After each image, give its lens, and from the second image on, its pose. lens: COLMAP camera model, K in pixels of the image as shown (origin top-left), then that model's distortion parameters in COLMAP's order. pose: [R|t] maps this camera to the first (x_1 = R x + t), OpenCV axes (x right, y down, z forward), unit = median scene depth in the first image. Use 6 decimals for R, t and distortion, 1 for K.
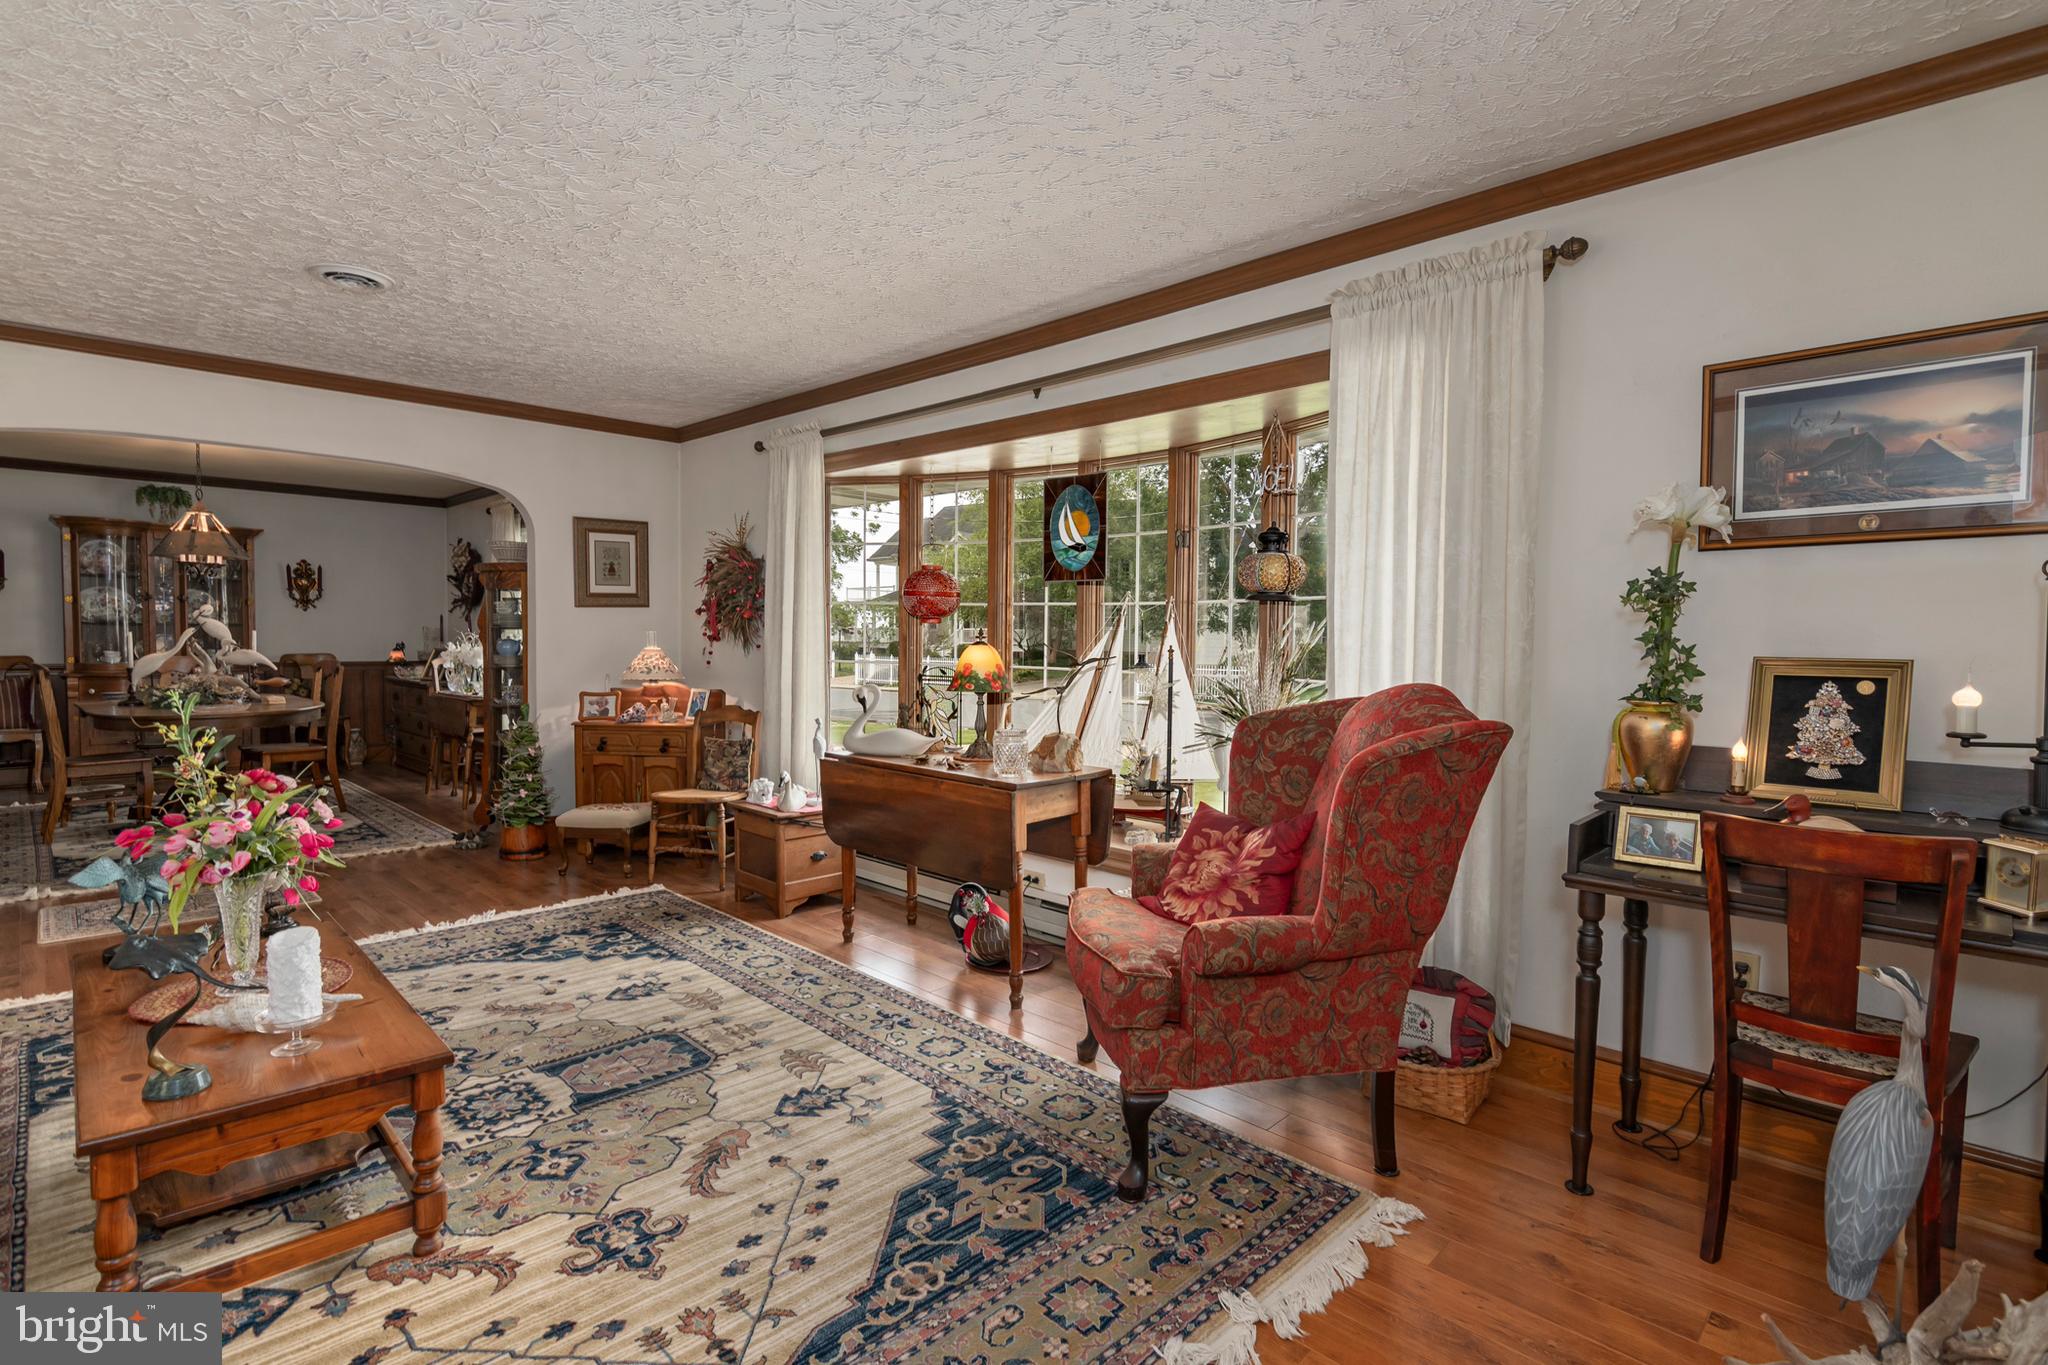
lens RADIAL K [[987.3, 0, 1026.2], [0, 987.3, 651.2], [0, 0, 1]] dist [-0.003776, 0.000621]
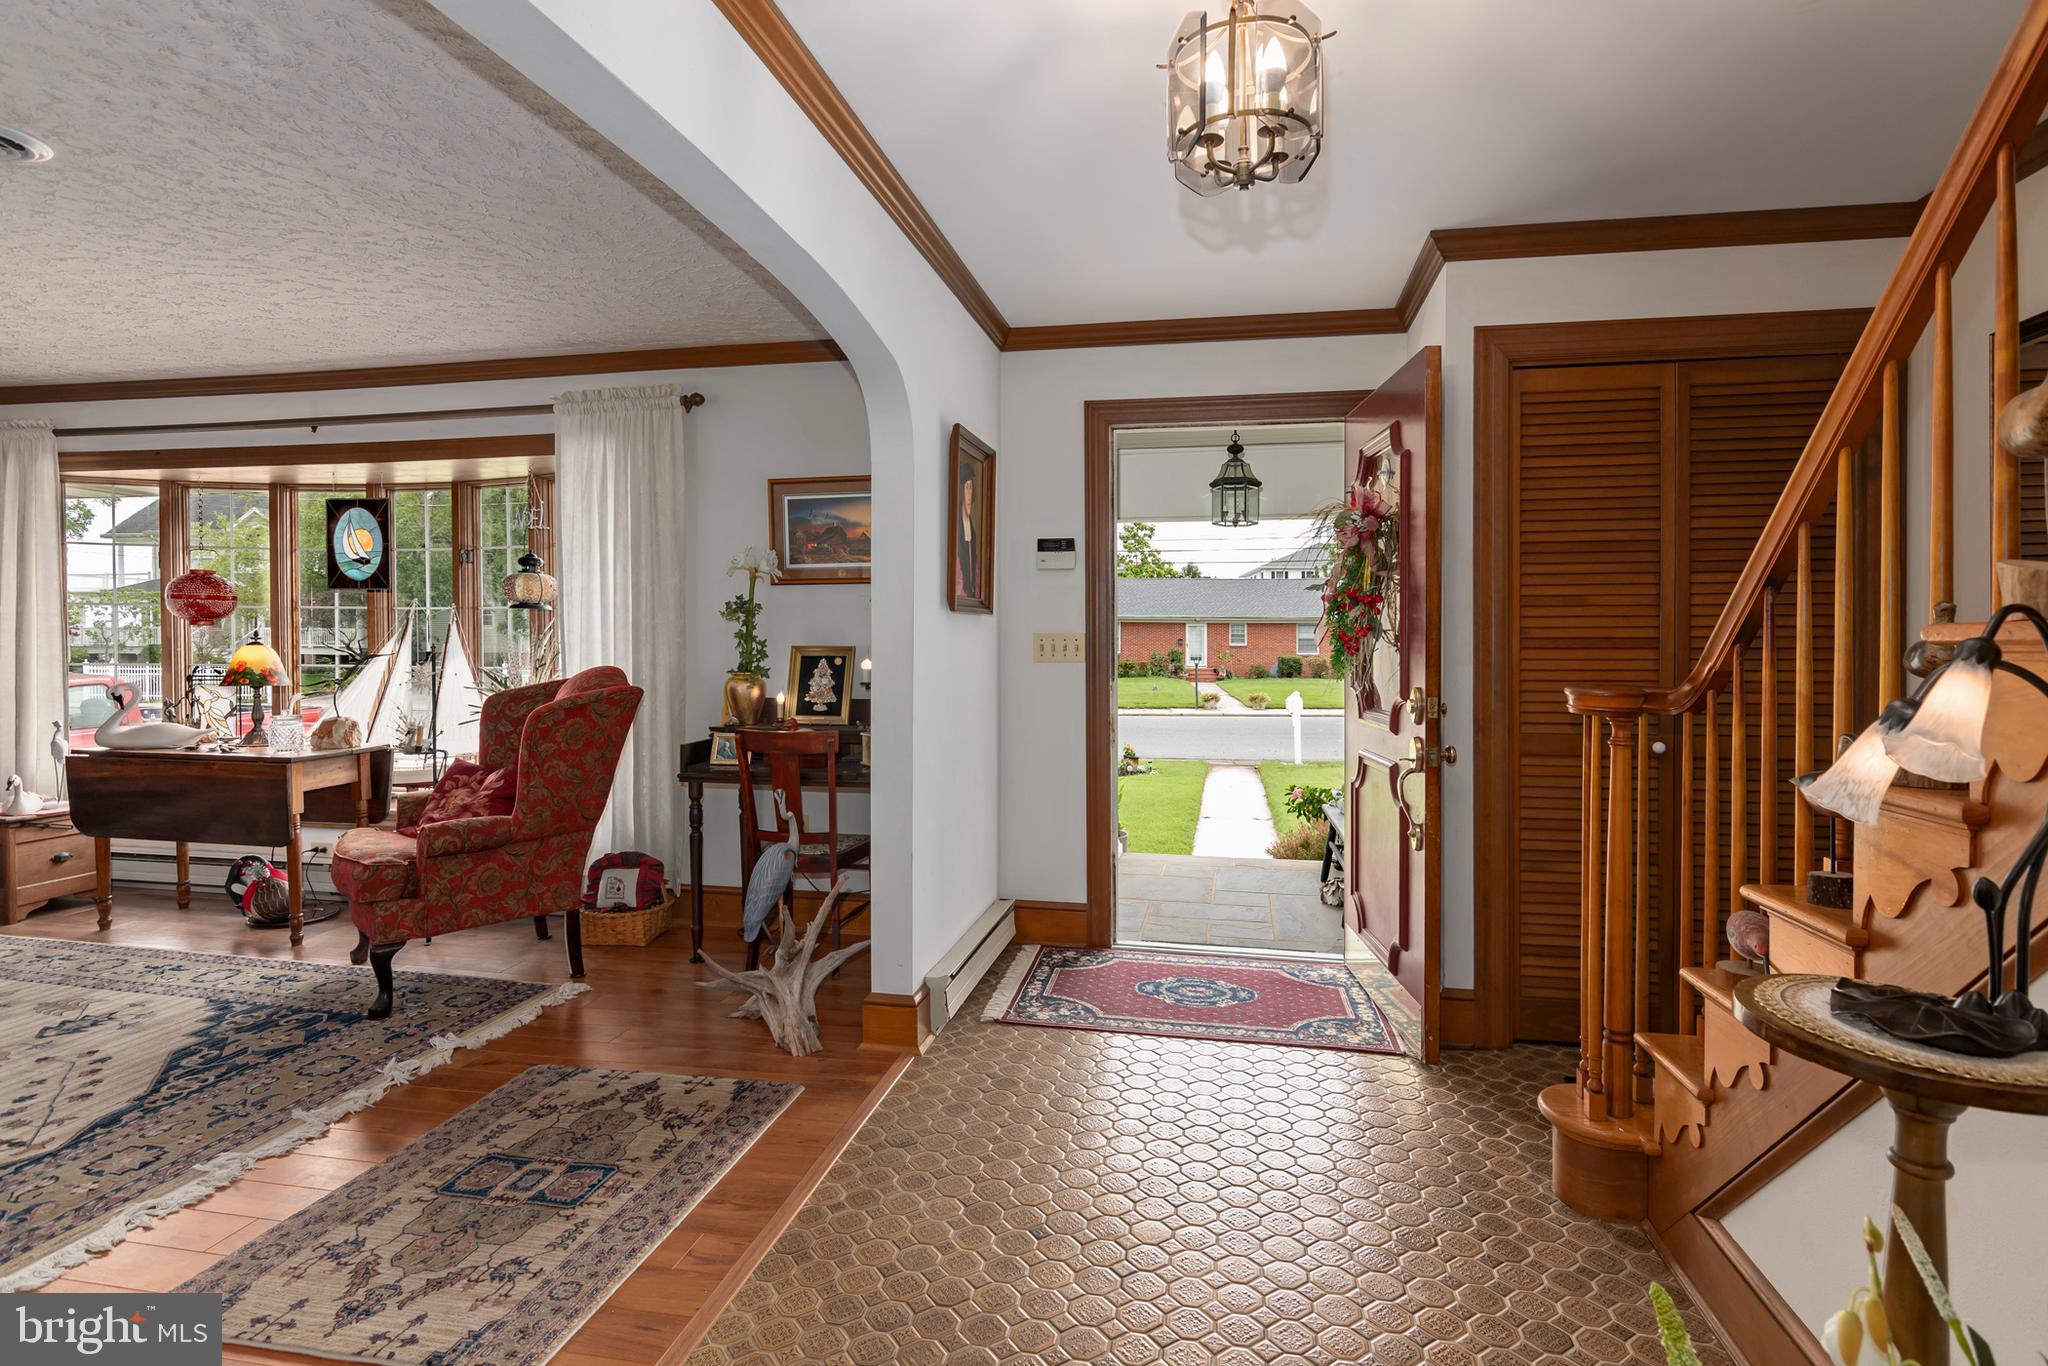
lens RADIAL K [[987.3, 0, 1026.2], [0, 987.3, 651.7], [0, 0, 1]] dist [-0.003776, 0.000621]
pose [[0.828927, -0.015630, 0.559139, 0.077868], [0.014358, 0.999875, 0.006663, 0.009315], [-0.559173, 0.002505, 0.829047, -0.633184]]
